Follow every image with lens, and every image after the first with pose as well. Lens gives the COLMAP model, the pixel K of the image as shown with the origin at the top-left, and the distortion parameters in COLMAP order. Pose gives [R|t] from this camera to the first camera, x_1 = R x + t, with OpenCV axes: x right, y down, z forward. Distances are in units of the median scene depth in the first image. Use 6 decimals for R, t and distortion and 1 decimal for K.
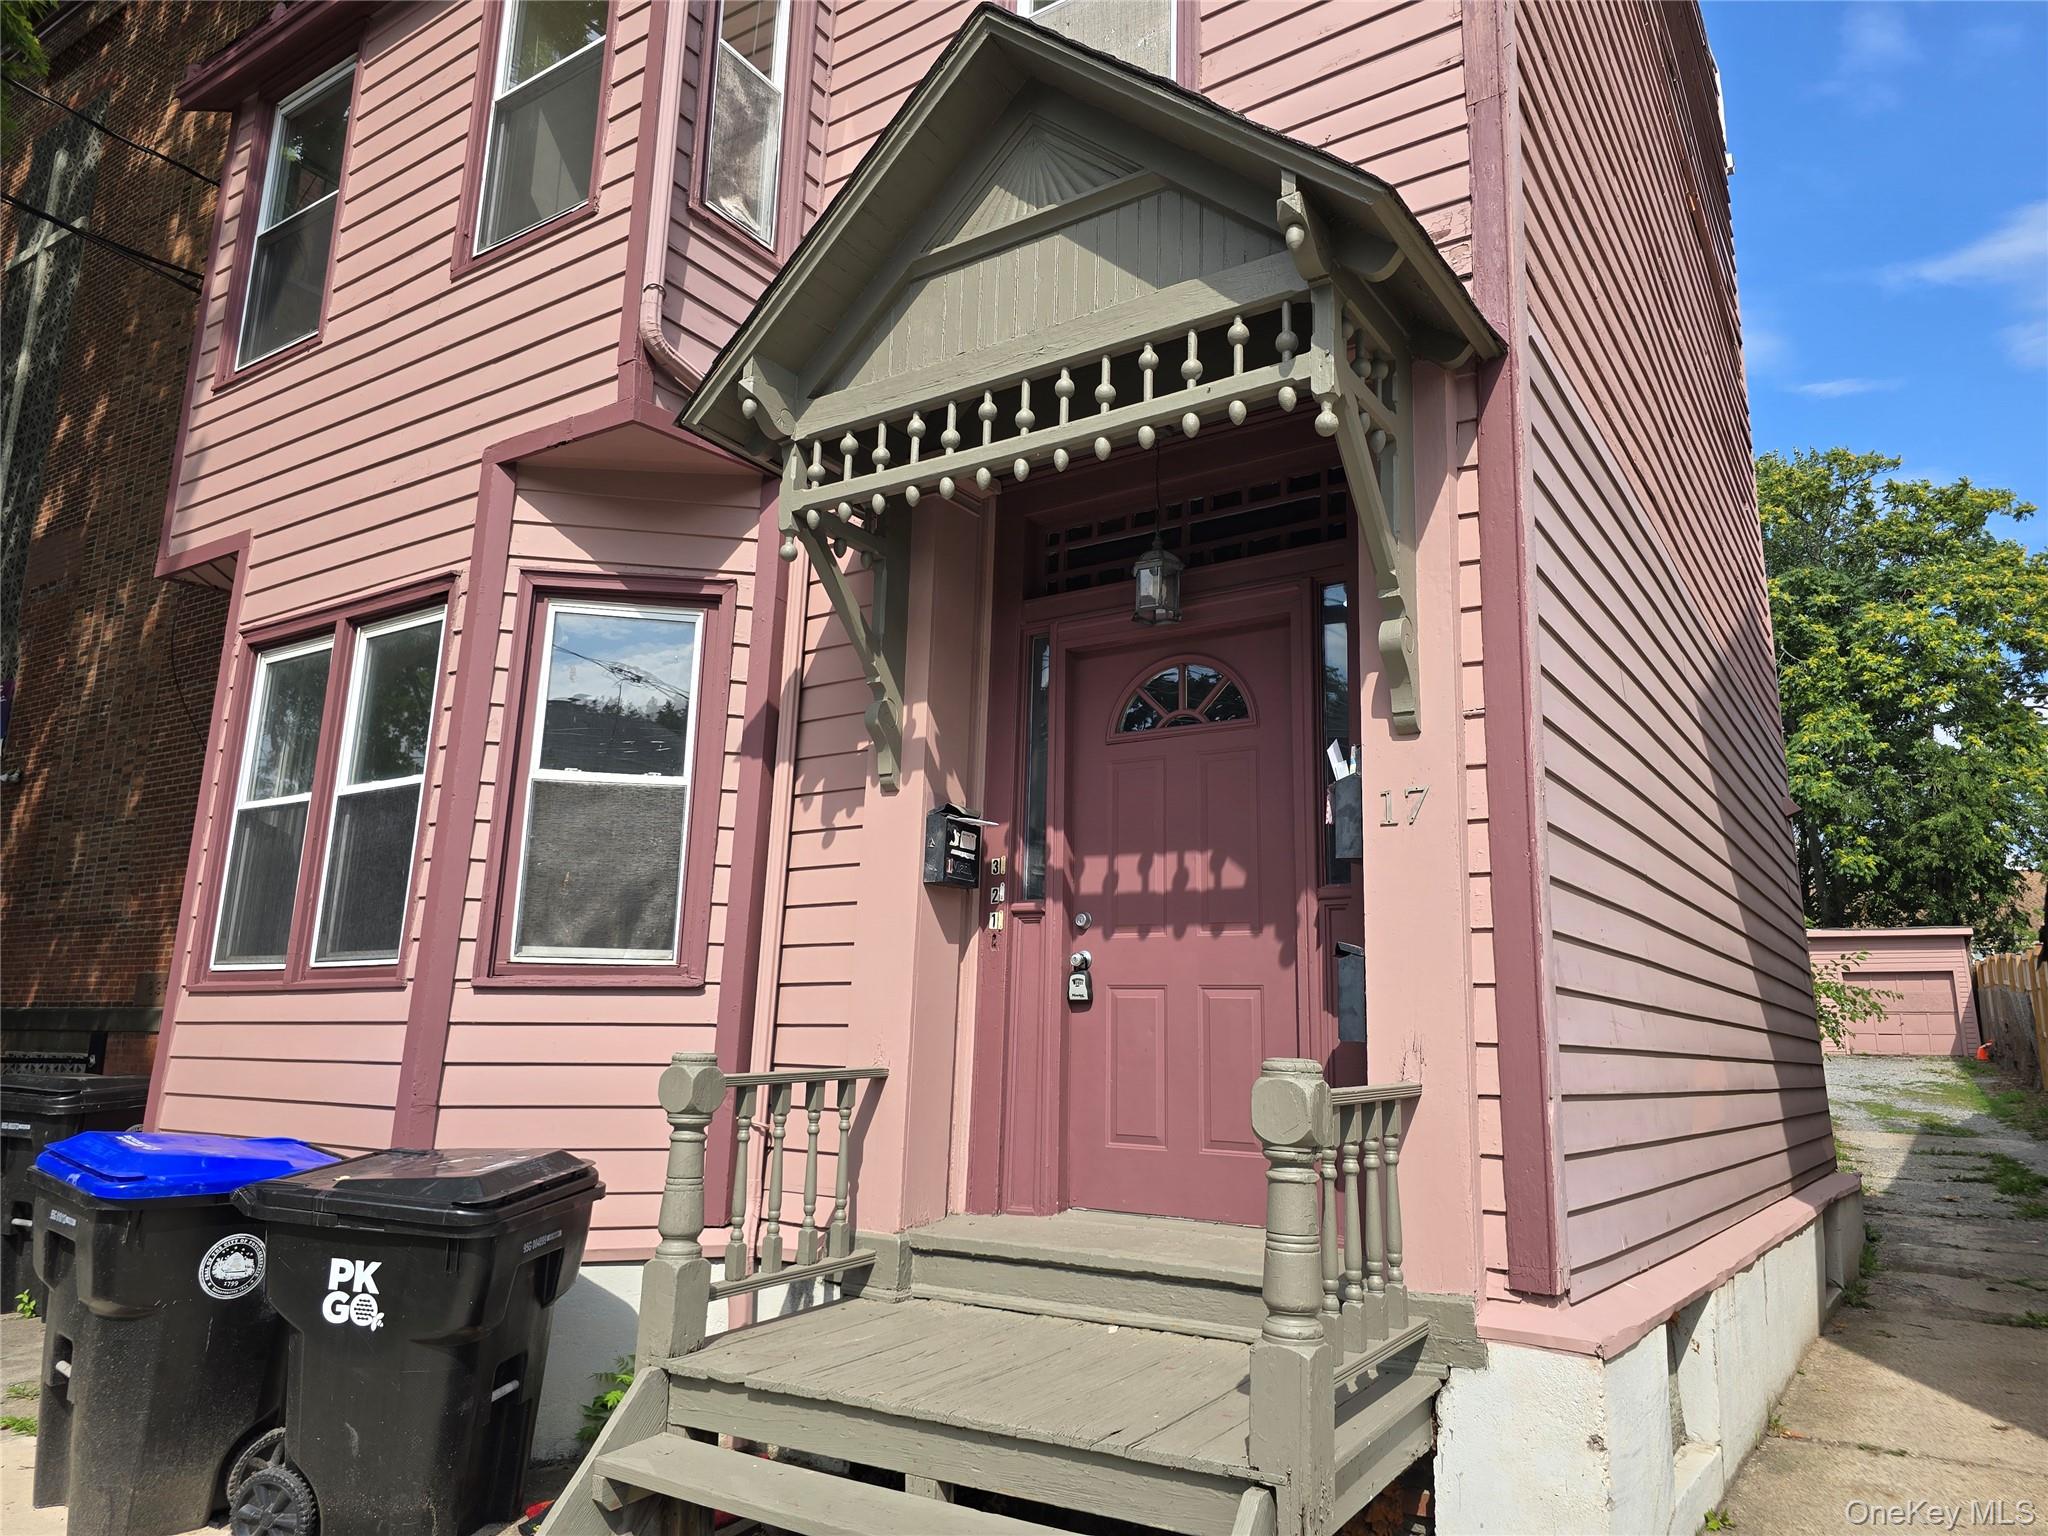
lens RADIAL K [[1377.1, 0, 1017.0], [0, 1377.1, 766.1], [0, 0, 1]] dist [0.044044, -0.024090]
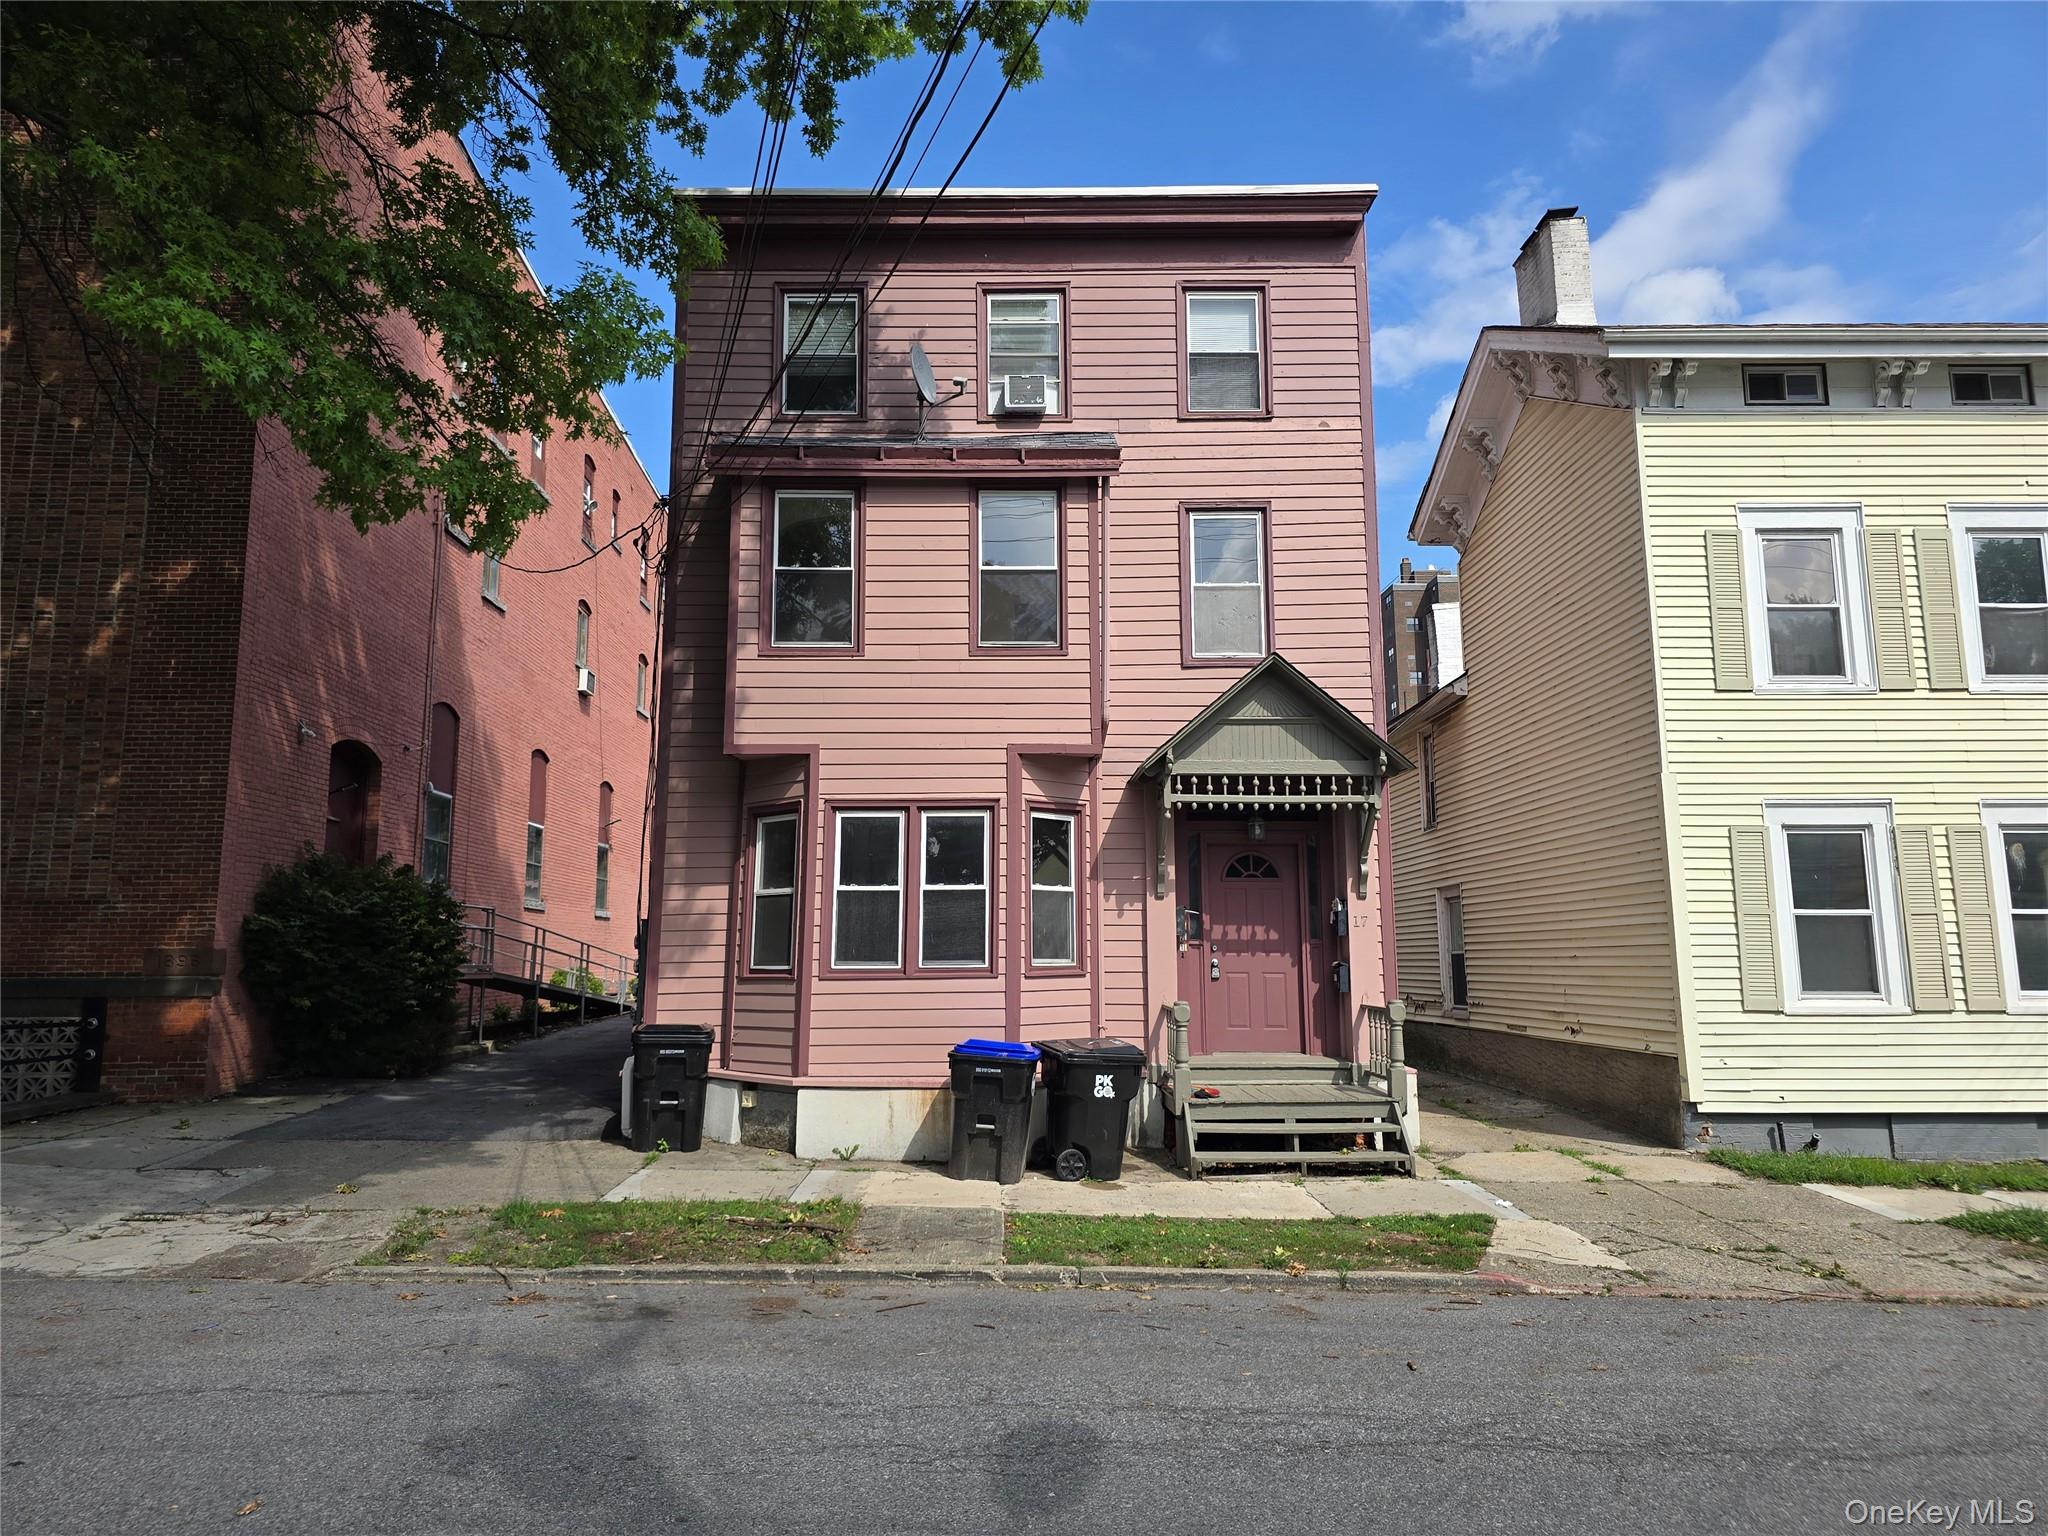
lens RADIAL K [[1377.1, 0, 1005.3], [0, 1377.1, 750.1], [0, 0, 1]] dist [0.044044, -0.024090]
pose [[0.826910, 0.065464, 0.558511, -1.795962], [-0.093226, 0.995416, 0.021353, -0.288595], [-0.554553, -0.069725, 0.829222, -0.971749]]
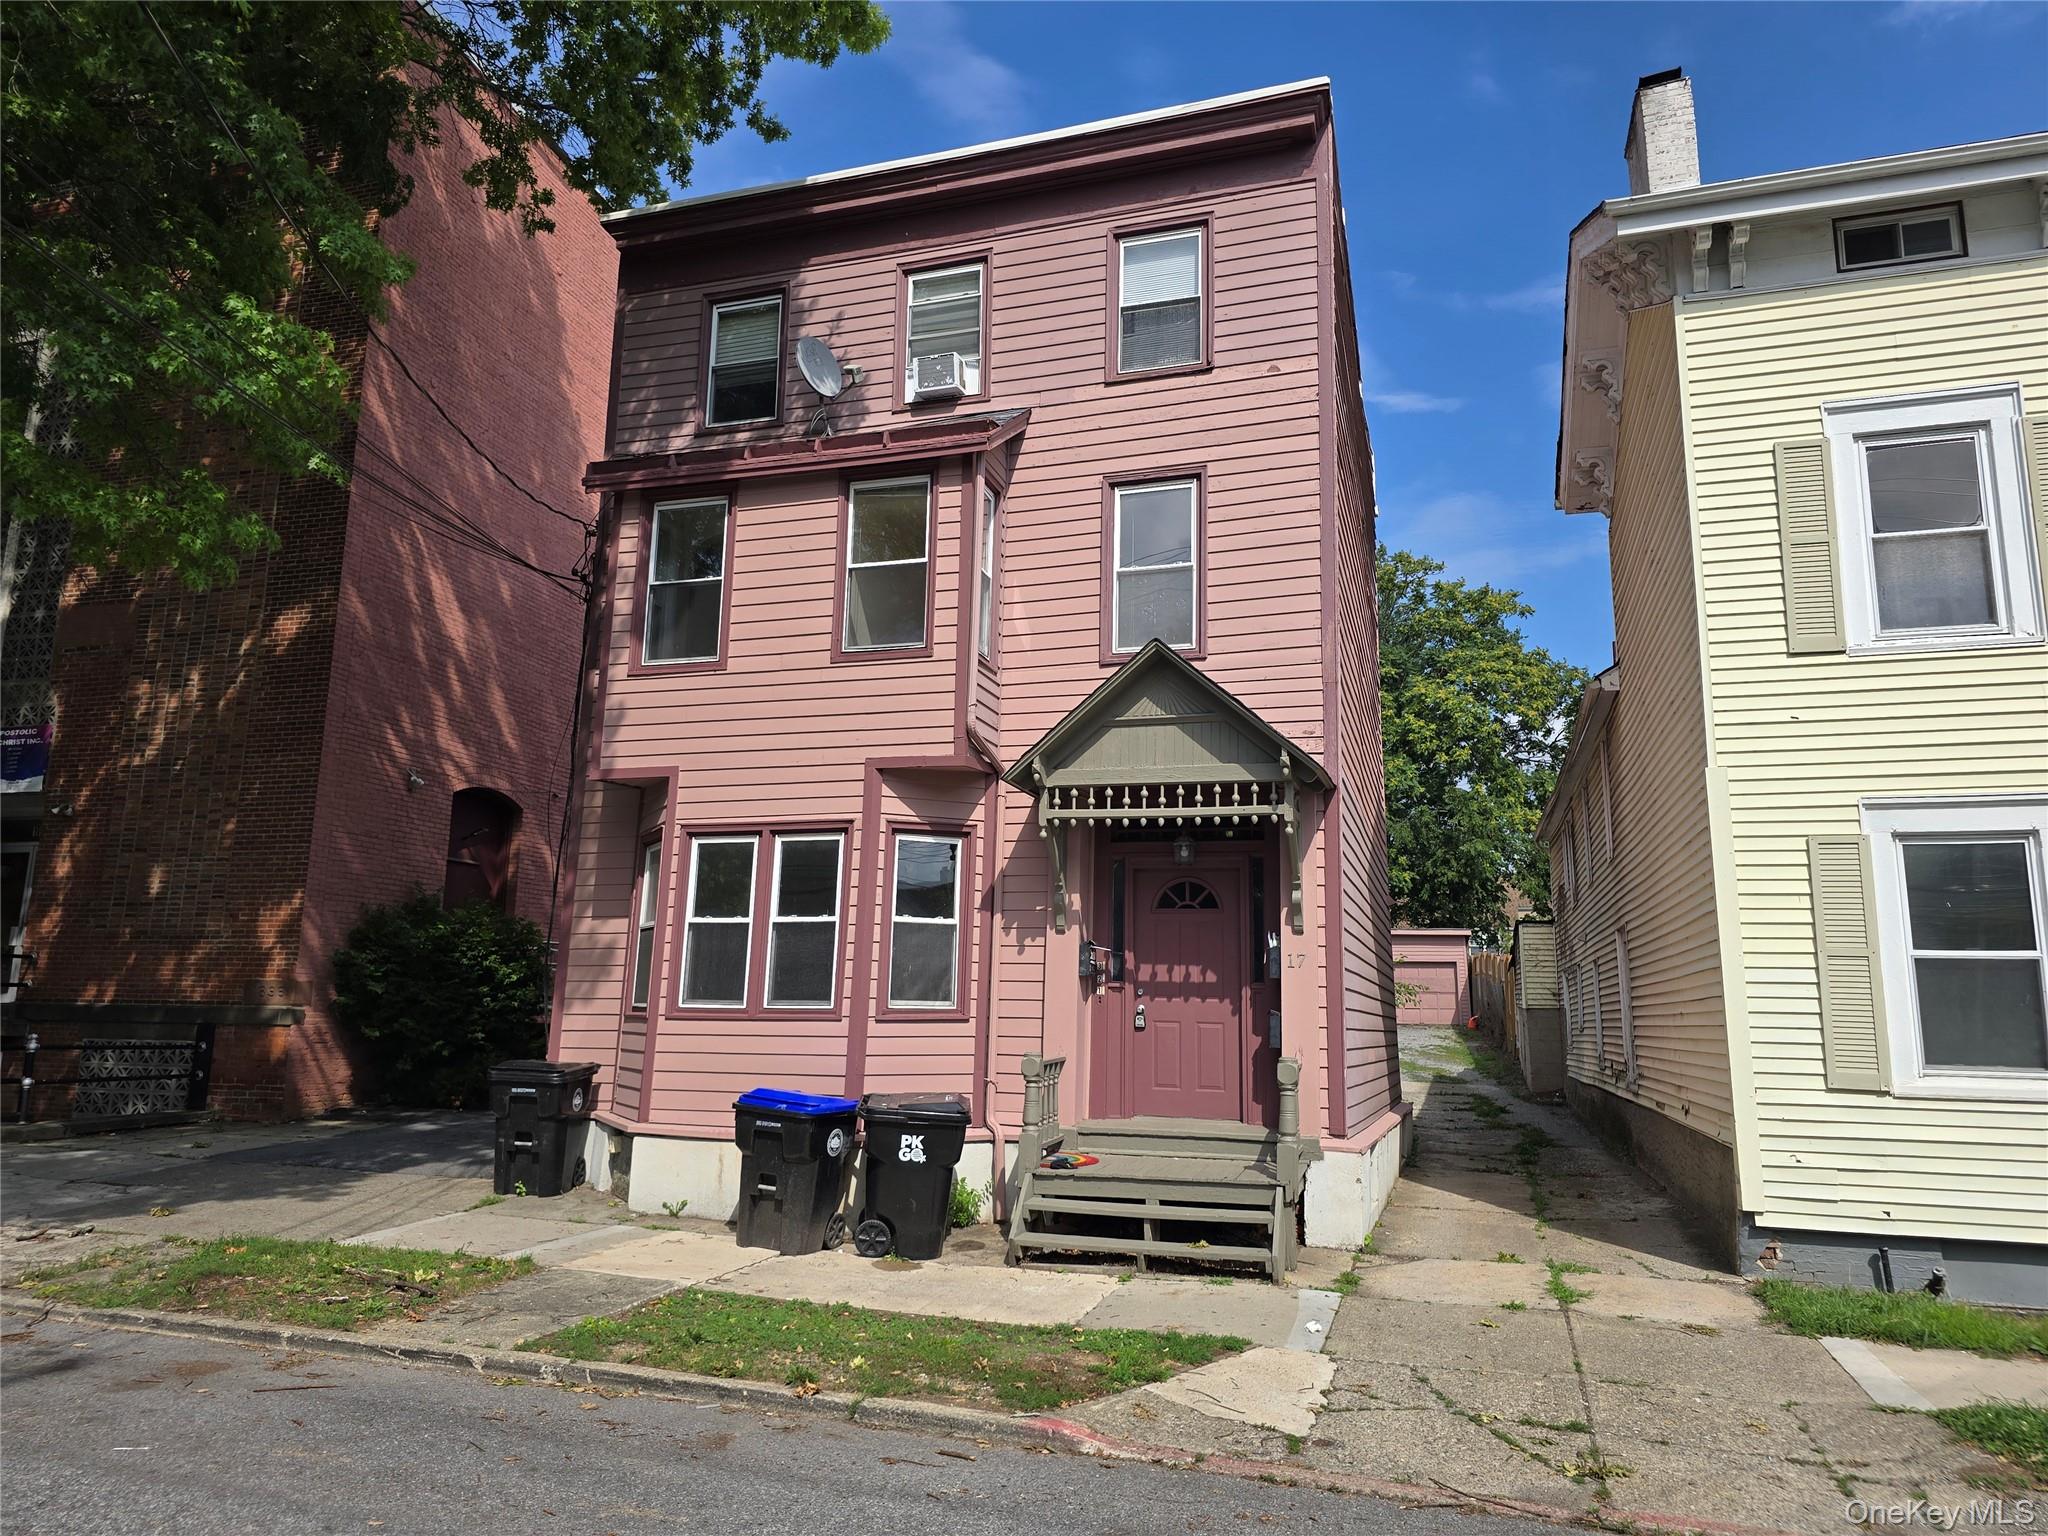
lens RADIAL K [[1377.1, 0, 1013.7], [0, 1377.1, 755.7], [0, 0, 1]] dist [0.044044, -0.024090]
pose [[0.960993, 0.050883, 0.271851, -0.785600], [-0.055559, 0.998410, 0.009526, -0.285362], [-0.270934, -0.024258, 0.962292, -1.123262]]
